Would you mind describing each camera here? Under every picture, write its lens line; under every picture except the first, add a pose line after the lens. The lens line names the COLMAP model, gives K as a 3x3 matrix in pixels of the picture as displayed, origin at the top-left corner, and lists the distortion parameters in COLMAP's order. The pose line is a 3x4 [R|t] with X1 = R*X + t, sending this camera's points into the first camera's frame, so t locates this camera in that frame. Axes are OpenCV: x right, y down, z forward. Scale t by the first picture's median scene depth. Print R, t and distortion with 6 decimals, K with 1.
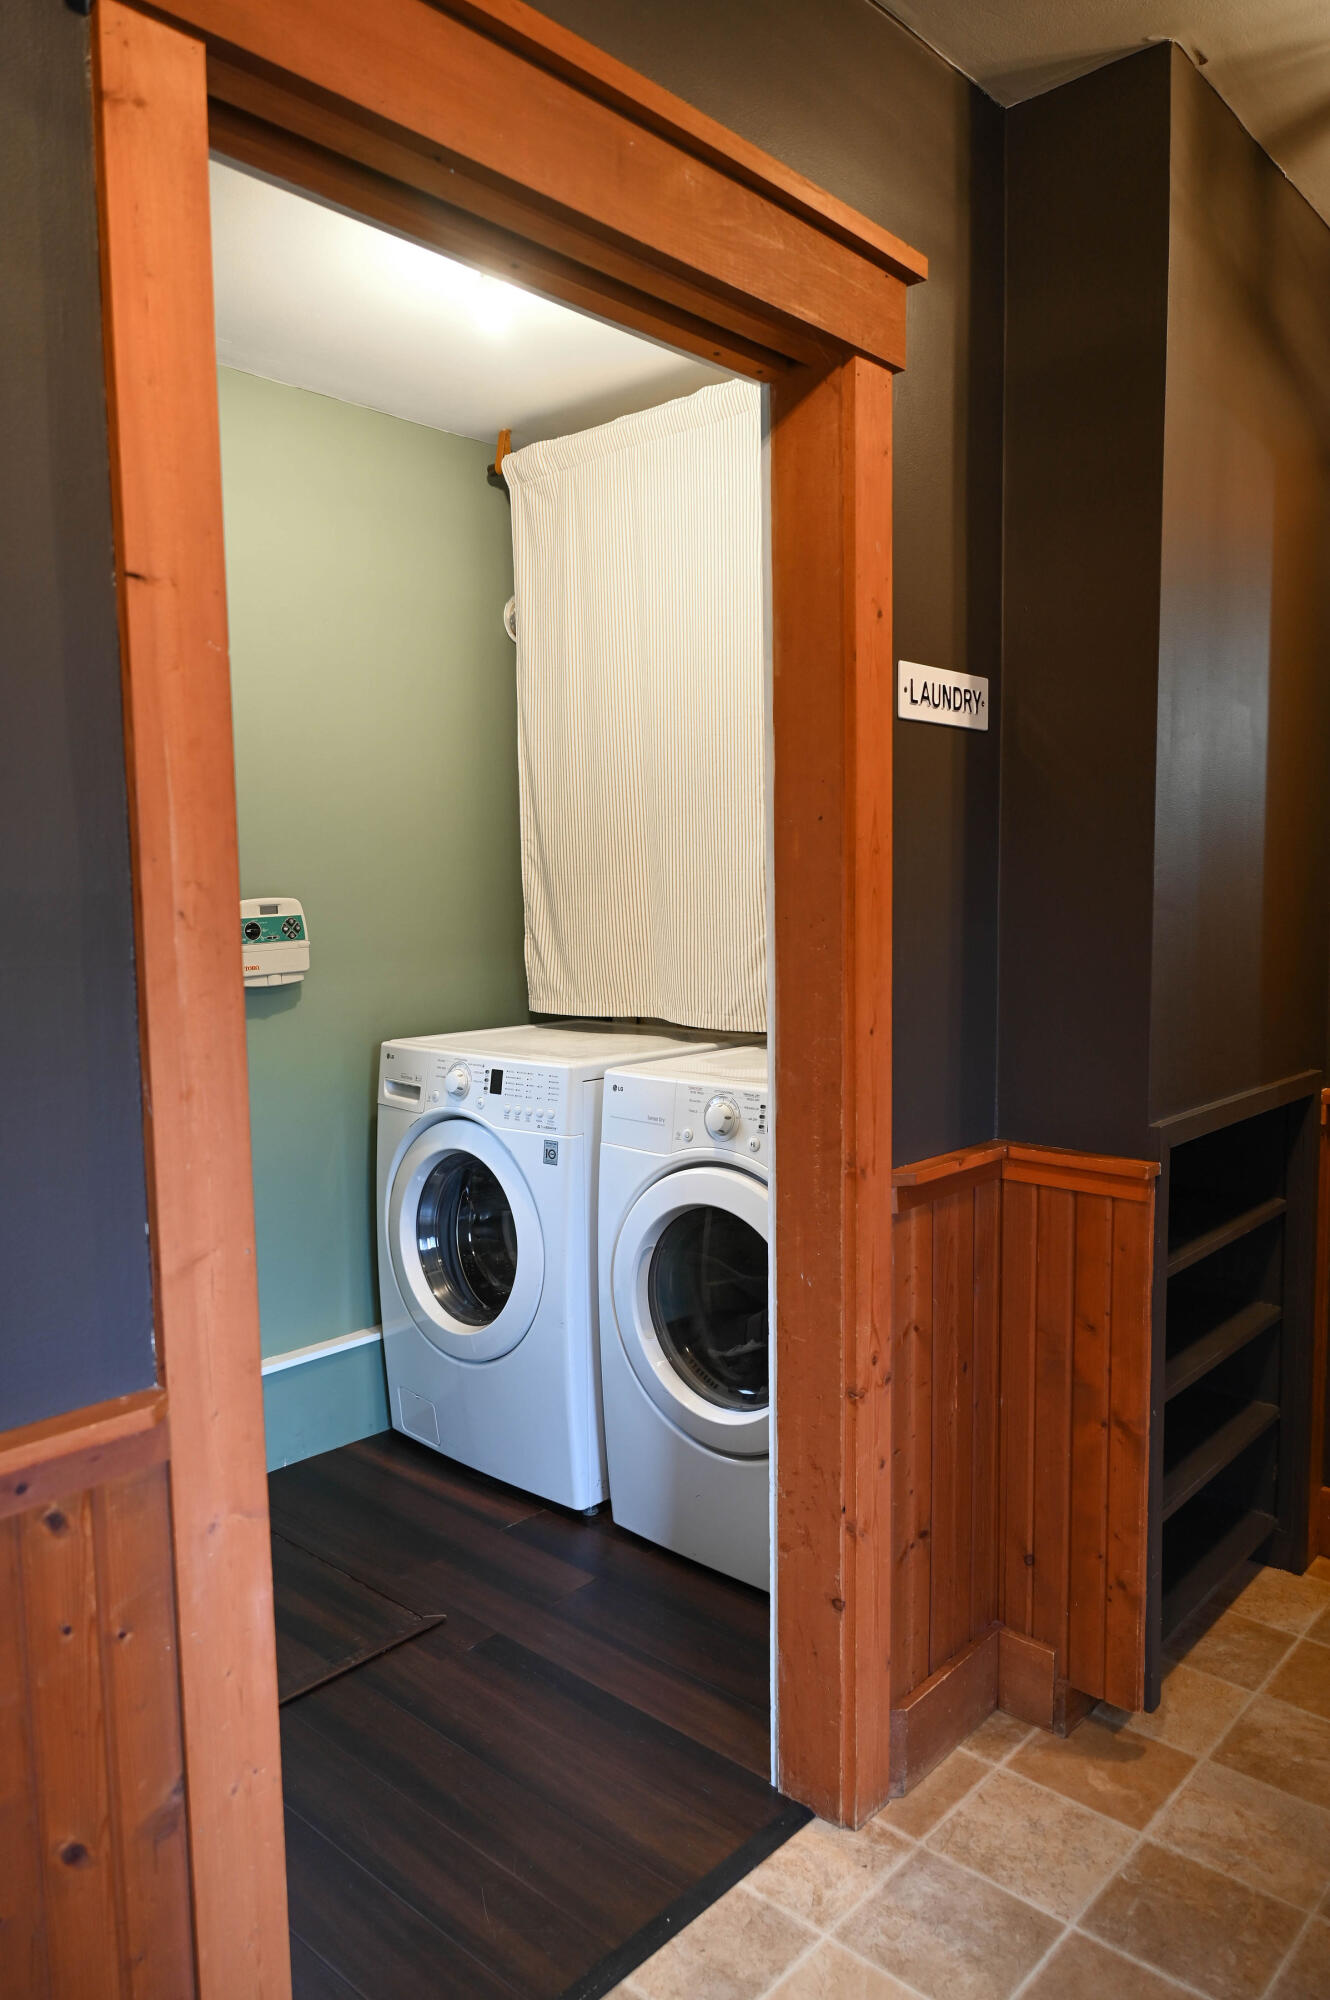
lens RADIAL K [[1371.5, 0, 664.0], [0, 1371.5, 1003.7], [0, 0, 1]] dist [-0.004545, -0.002269]
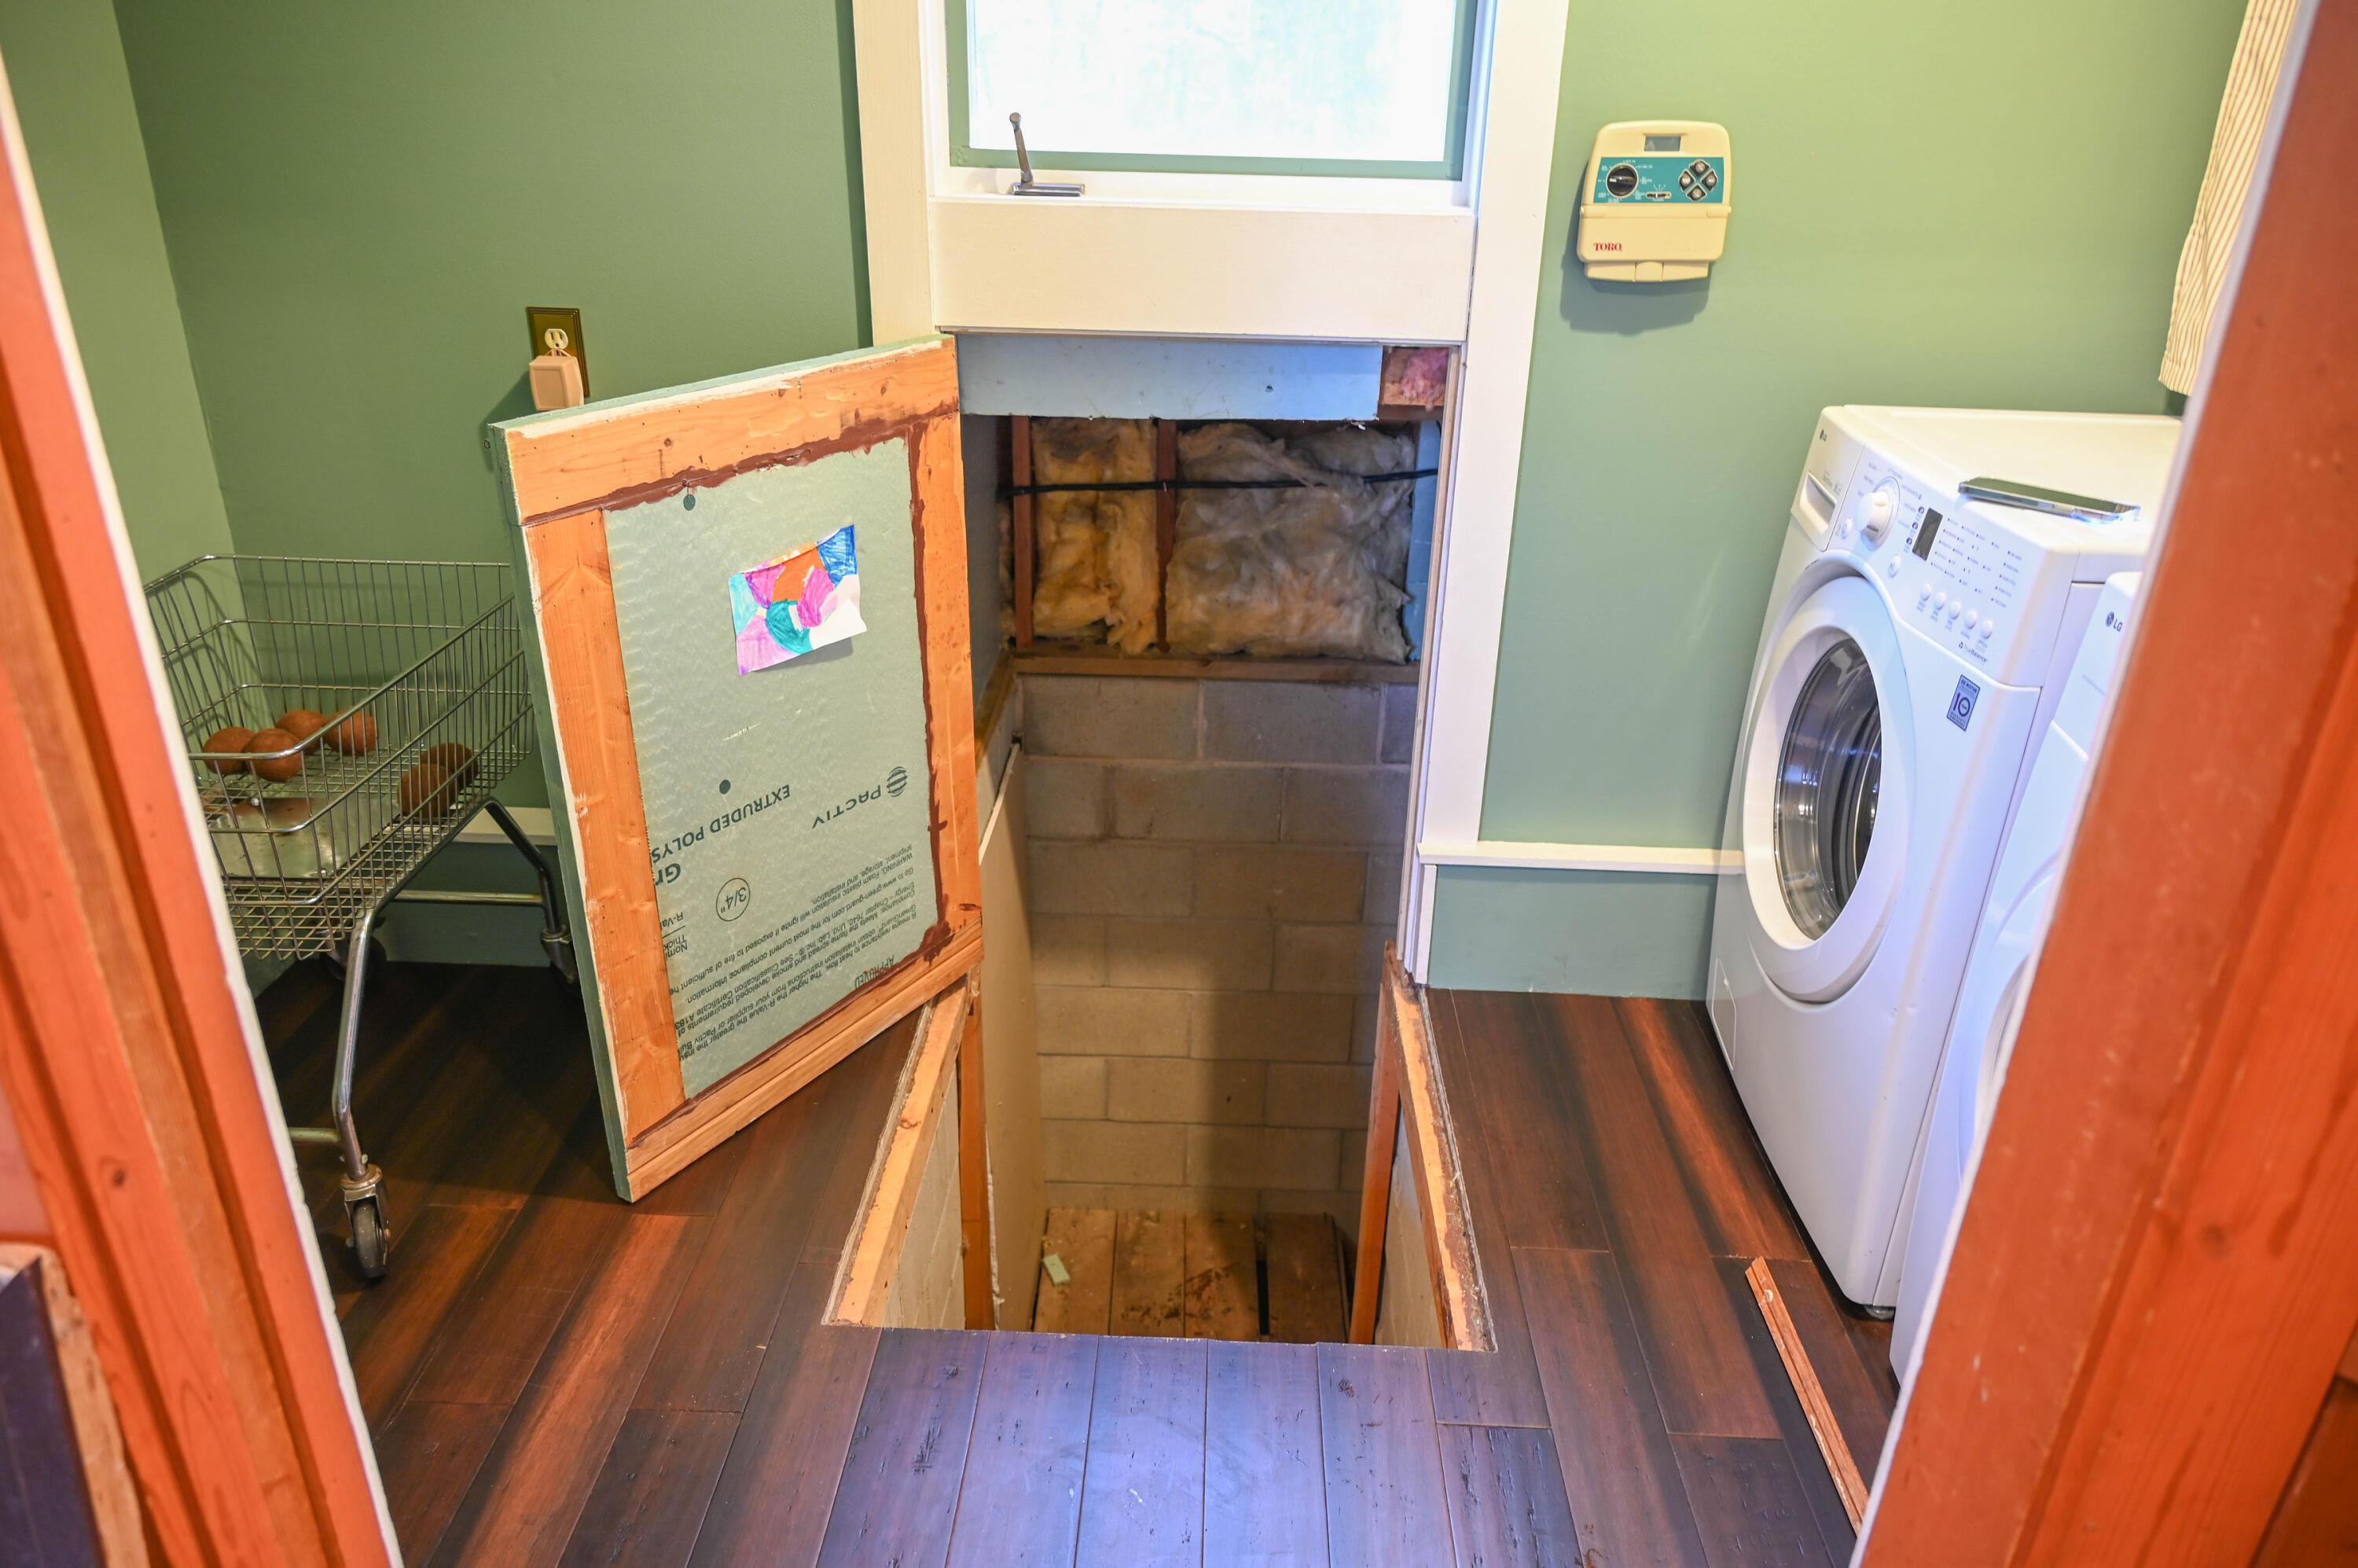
lens RADIAL K [[1567.8, 0, 1182.5], [0, 1567.8, 779.7], [0, 0, 1]] dist [0.001540, -0.008533]
pose [[0.651490, 0.342426, -0.676982, 0.120020], [-0.098142, 0.922885, 0.372360, -0.047357], [0.752282, -0.176148, 0.634857, 0.383508]]
